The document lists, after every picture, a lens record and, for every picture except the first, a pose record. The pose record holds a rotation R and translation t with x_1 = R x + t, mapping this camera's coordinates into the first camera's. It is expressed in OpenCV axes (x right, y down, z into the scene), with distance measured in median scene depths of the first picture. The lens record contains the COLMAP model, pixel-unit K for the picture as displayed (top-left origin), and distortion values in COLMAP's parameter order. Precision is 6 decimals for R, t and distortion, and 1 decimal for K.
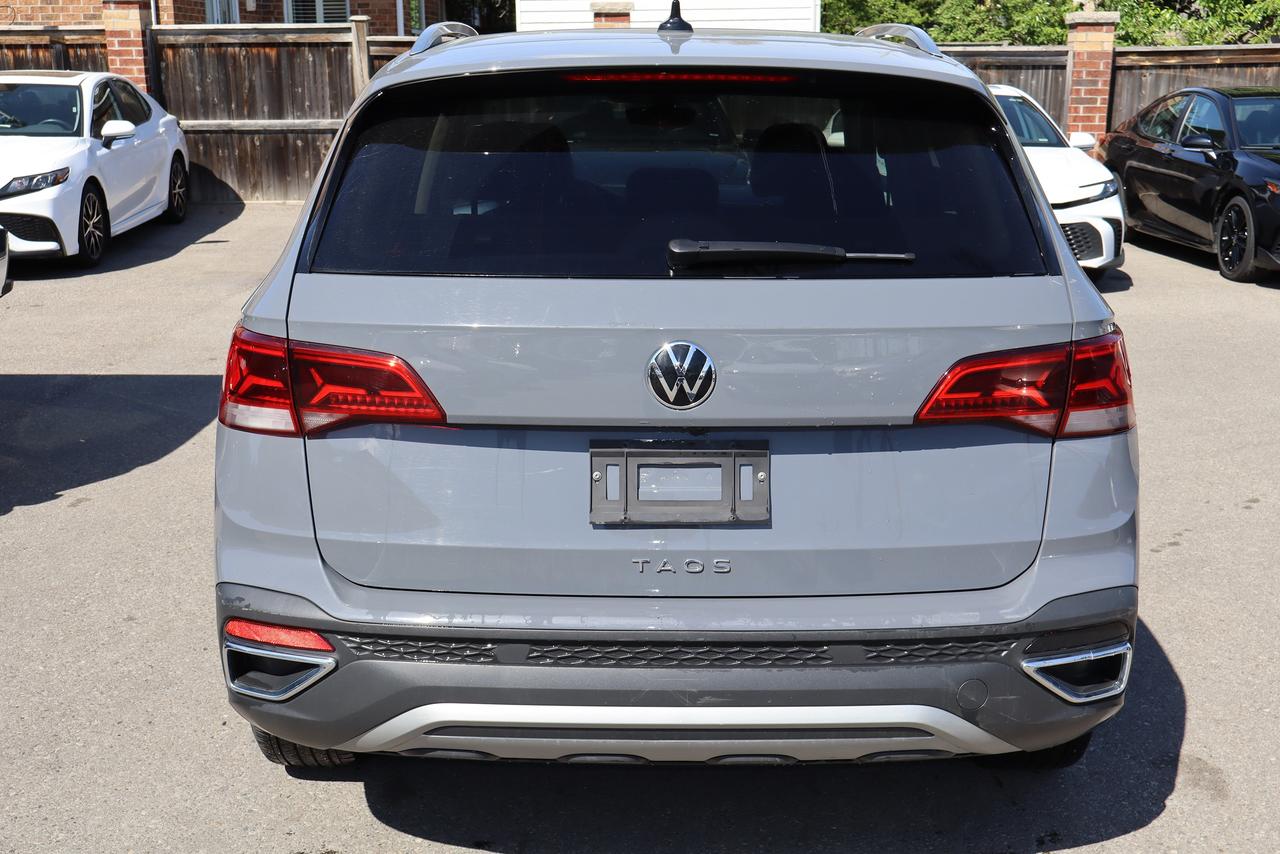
lens RADIAL K [[1466.3, 0, 640.0], [0, 1466.3, 427.0], [0, 0, 1]] dist [0.003688, 0.039618]
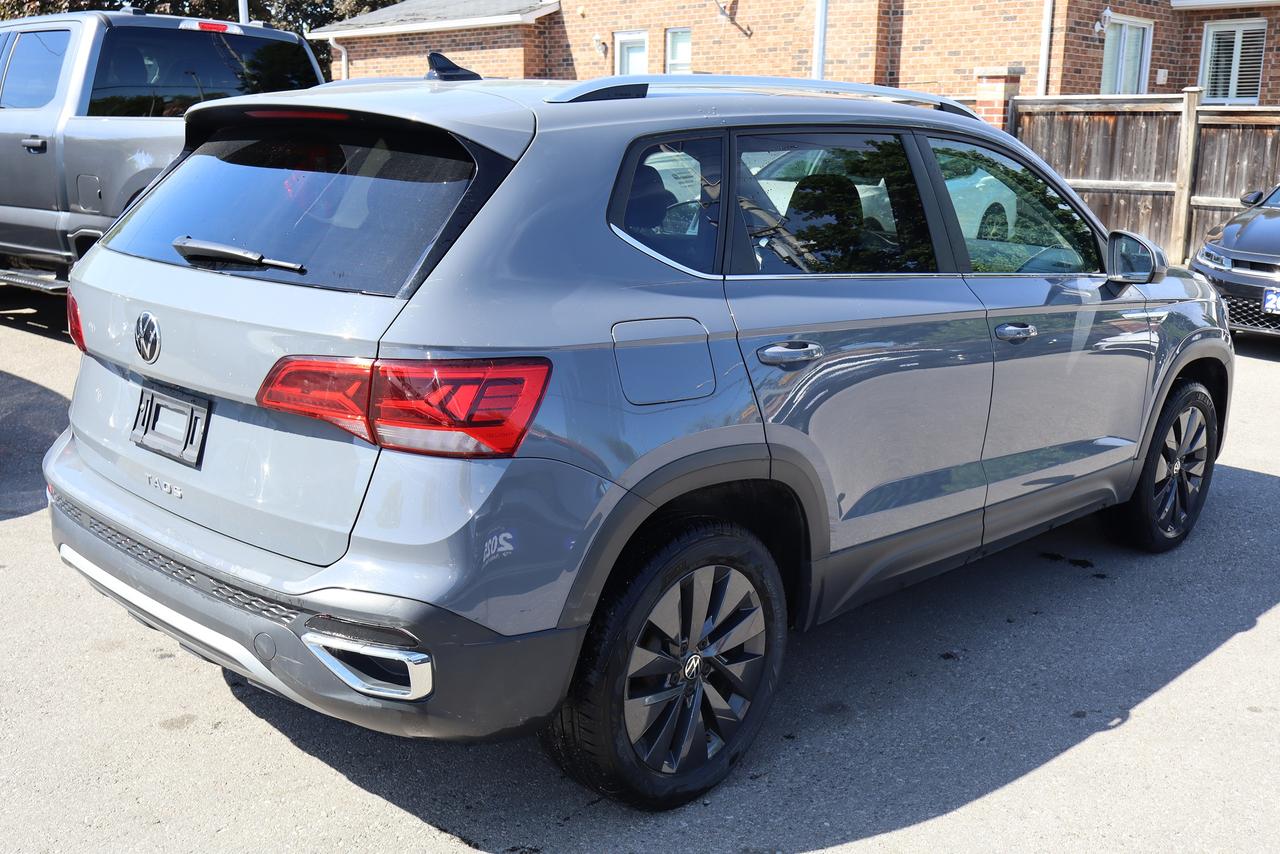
lens RADIAL K [[1254.8, 0, 640.0], [0, 1254.8, 427.0], [0, 0, 1]] dist [0.015516, 0.004127]
pose [[0.742433, 0.173439, -0.647080, 0.144547], [-0.181669, 0.981836, 0.054726, -0.013033], [0.644818, 0.076924, 0.760456, 0.057537]]
